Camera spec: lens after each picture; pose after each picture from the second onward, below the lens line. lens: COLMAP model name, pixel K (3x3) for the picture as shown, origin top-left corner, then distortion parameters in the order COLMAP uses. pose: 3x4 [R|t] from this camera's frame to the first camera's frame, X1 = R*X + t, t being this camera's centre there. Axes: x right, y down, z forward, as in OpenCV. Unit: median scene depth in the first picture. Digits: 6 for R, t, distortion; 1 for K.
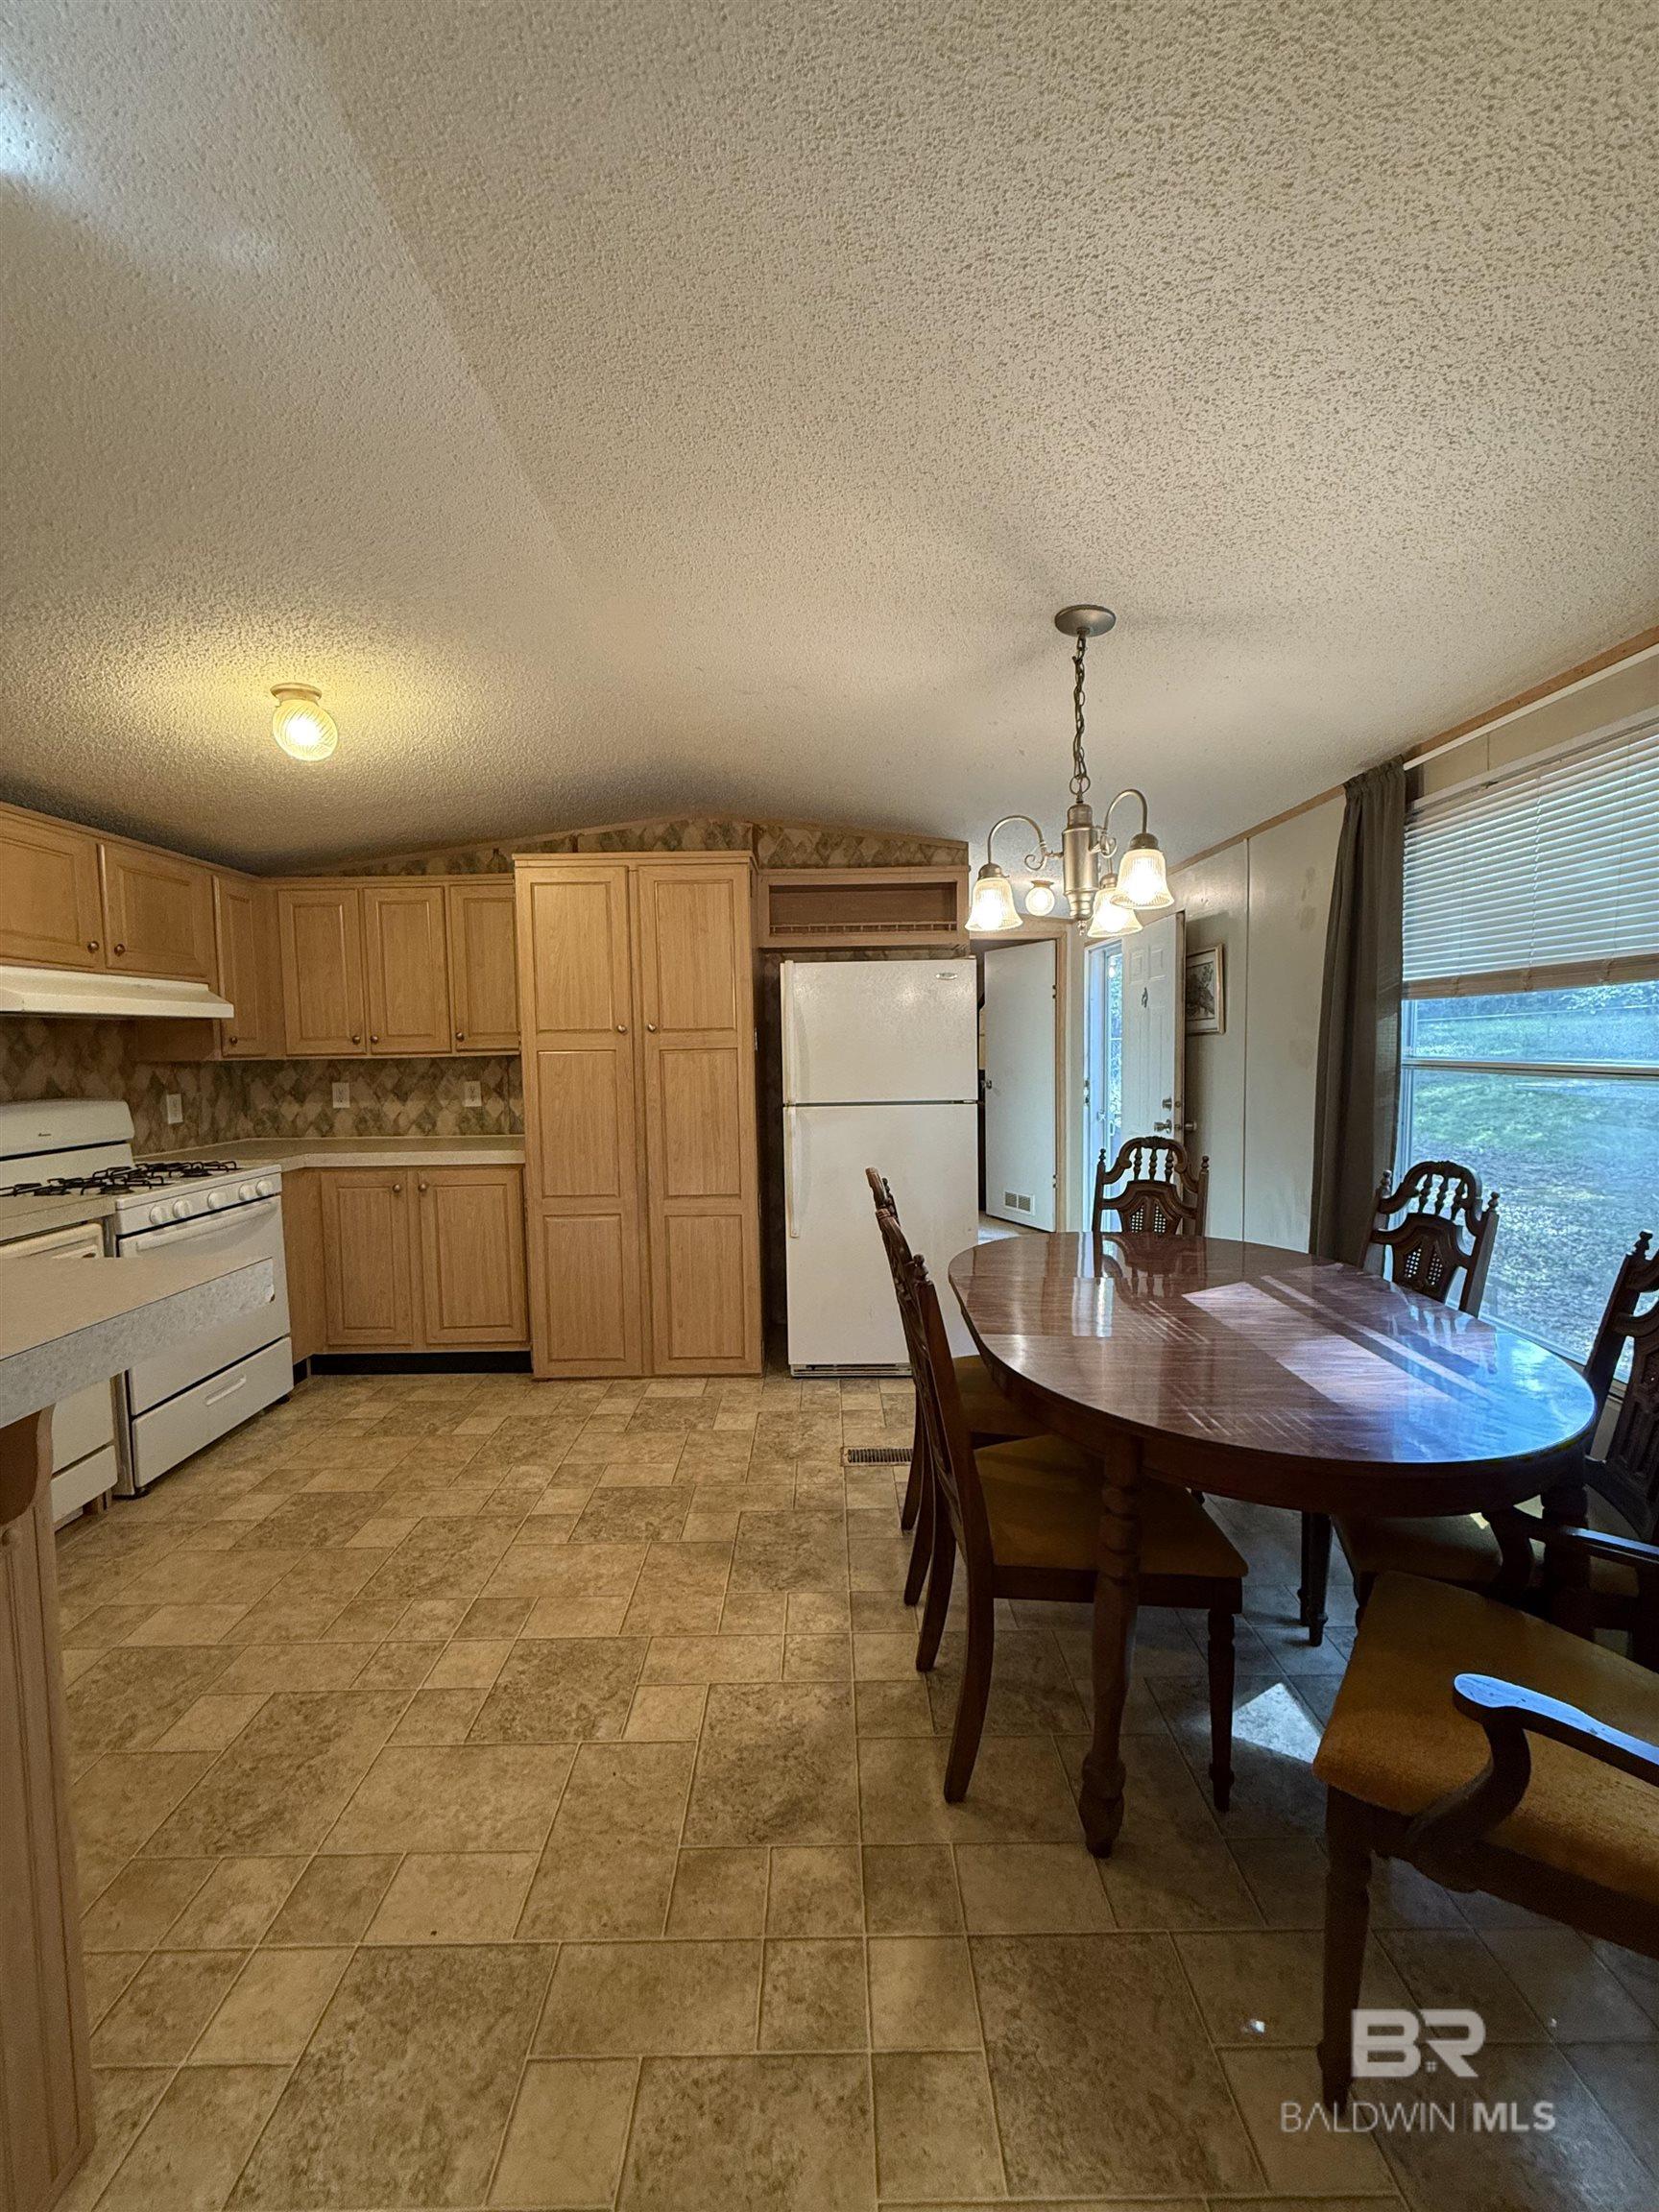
lens RADIAL K [[878.9, 0, 830.7], [0, 878.9, 1100.1], [0, 0, 1]] dist [-0.001100, 0.000306]
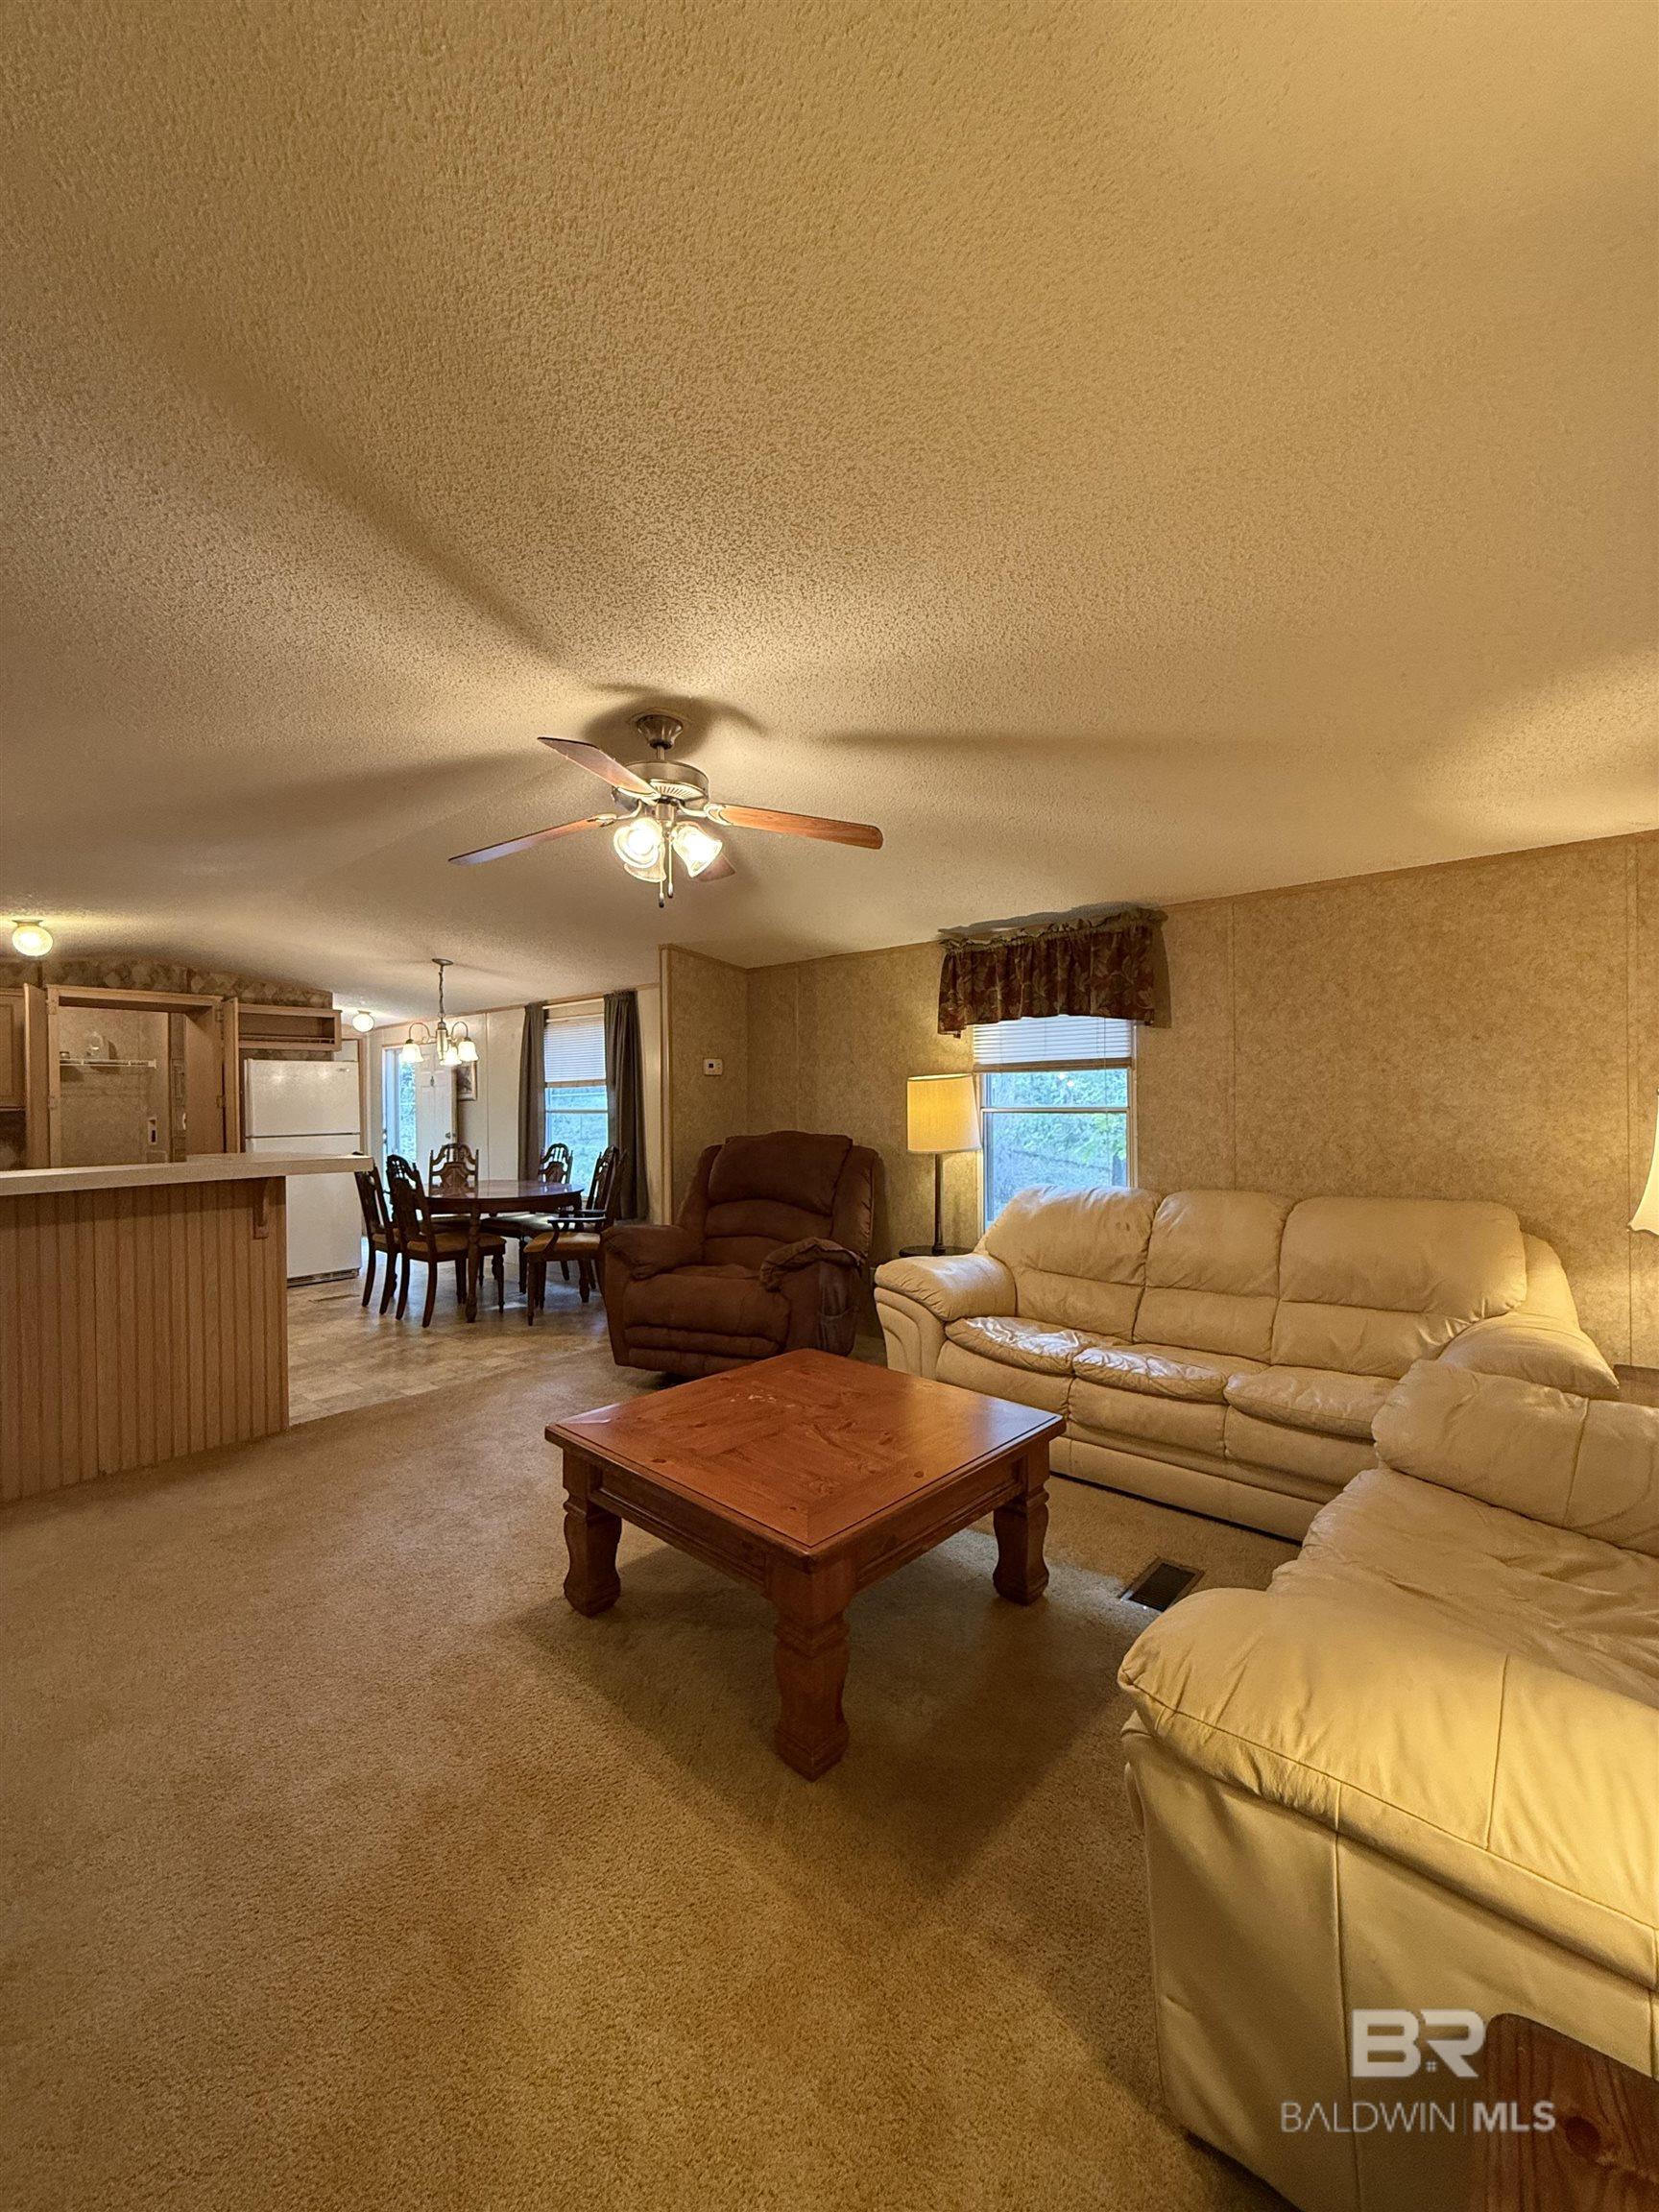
lens RADIAL K [[878.9, 0, 826.5], [0, 878.9, 1100.8], [0, 0, 1]] dist [-0.001100, 0.000306]
pose [[0.661265, 0.007811, 0.750112, -0.740297], [0.051930, 0.997070, -0.056162, 0.112181], [-0.748353, 0.076091, 0.658922, -1.304851]]
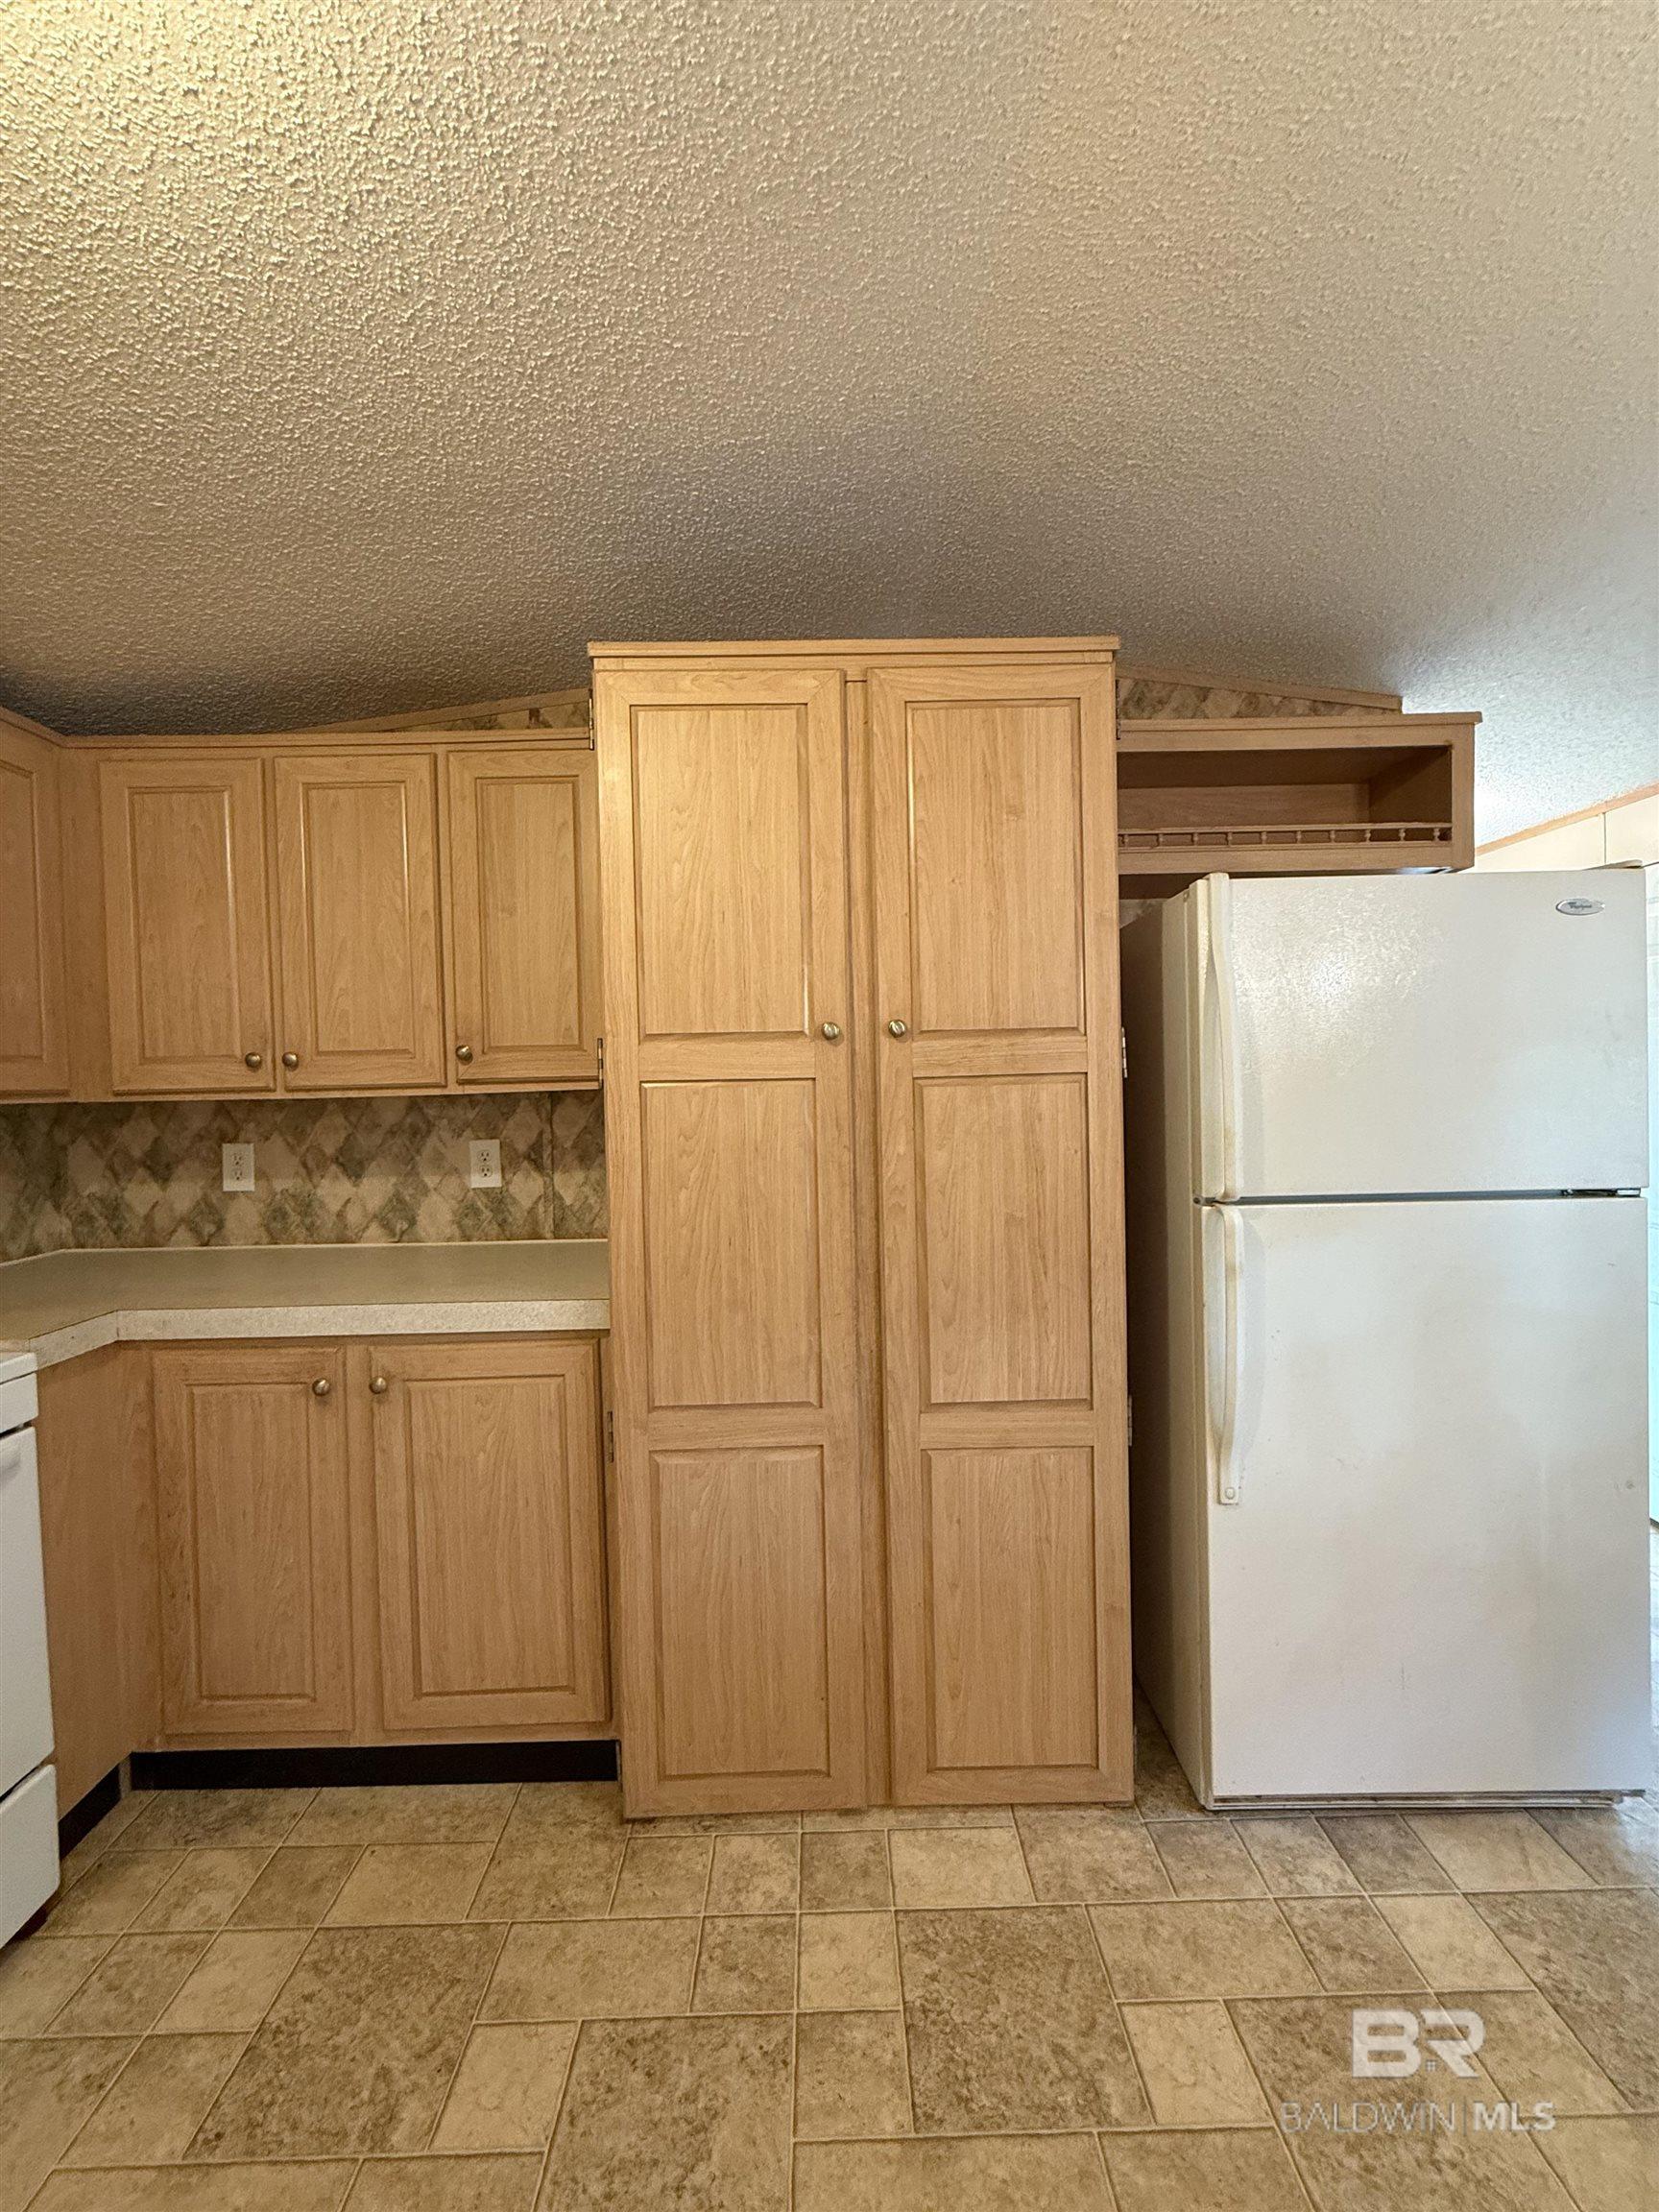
lens RADIAL K [[878.9, 0, 830.0], [0, 878.9, 1101.6], [0, 0, 1]] dist [-0.001100, 0.000306]
pose [[0.999978, -0.004413, 0.004936, -0.288300], [0.004597, 0.999268, -0.037990, -0.033893], [-0.004764, 0.038012, 0.999266, 0.666640]]
